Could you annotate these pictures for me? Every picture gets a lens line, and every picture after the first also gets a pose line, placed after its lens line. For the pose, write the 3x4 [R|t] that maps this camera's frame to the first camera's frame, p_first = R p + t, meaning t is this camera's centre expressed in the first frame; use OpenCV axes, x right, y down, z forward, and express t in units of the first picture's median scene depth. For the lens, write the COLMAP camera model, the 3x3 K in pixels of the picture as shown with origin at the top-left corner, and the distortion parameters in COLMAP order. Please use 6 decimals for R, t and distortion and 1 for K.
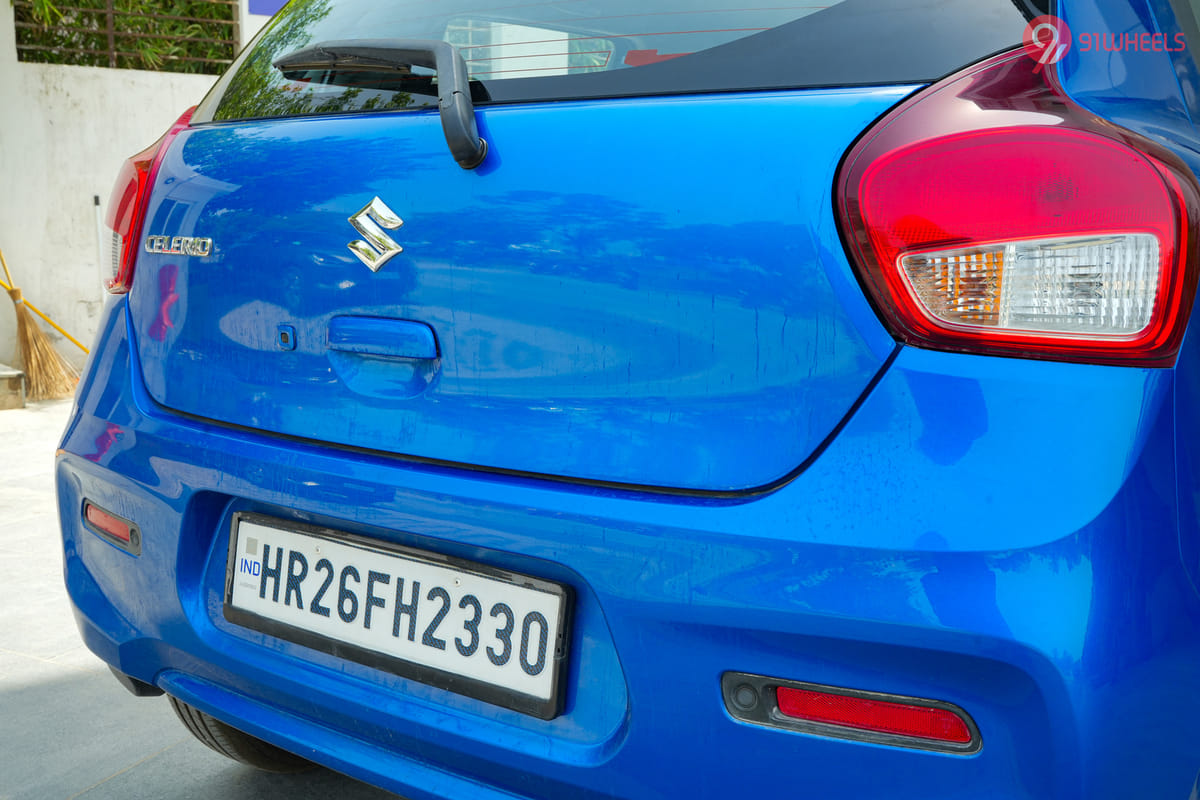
lens RADIAL K [[1166.1, 0, 595.9], [0, 1166.1, 412.8], [0, 0, 1]] dist [0.000369, 0.007153]
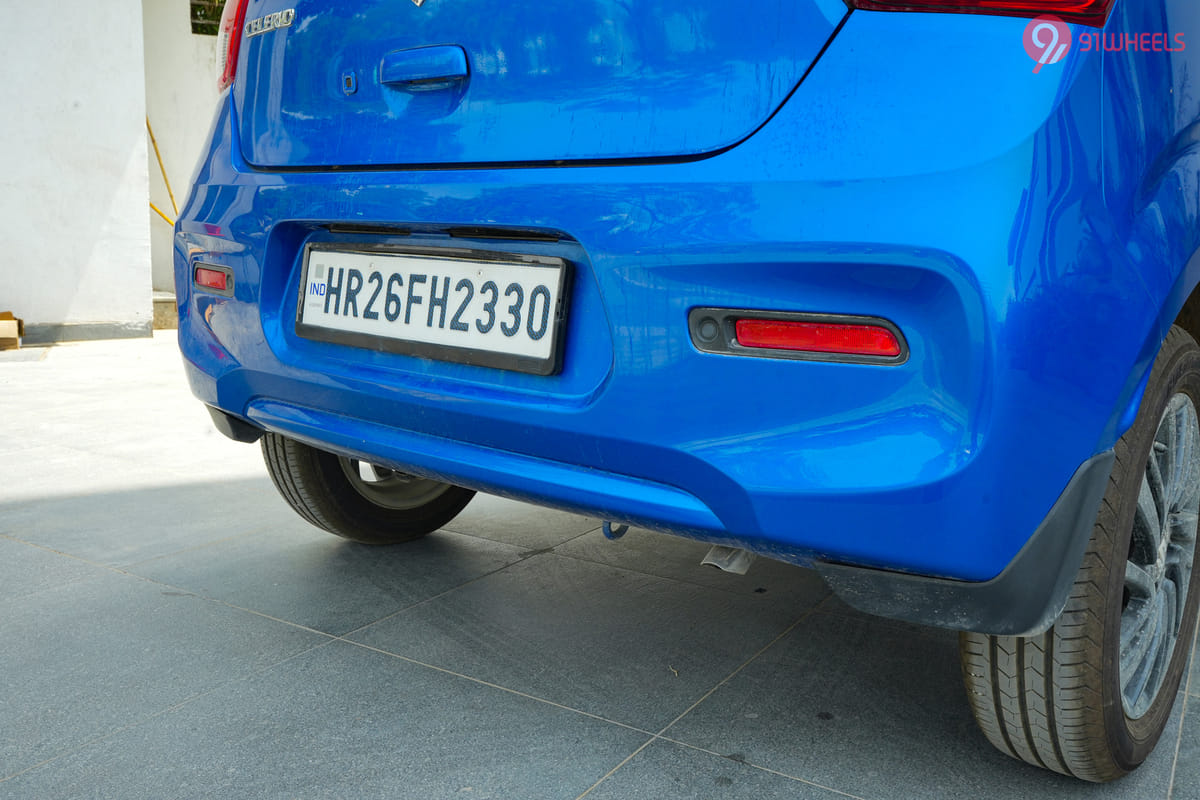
lens RADIAL K [[1053.6, 0, 592.8], [0, 1053.6, 400.7], [0, 0, 1]] dist [0.001620, 0.009655]
pose [[0.994509, 0.032232, -0.099566, 0.098789], [-0.032002, 0.999480, 0.003914, 0.256308], [0.099641, -0.000706, 0.995023, -0.034877]]
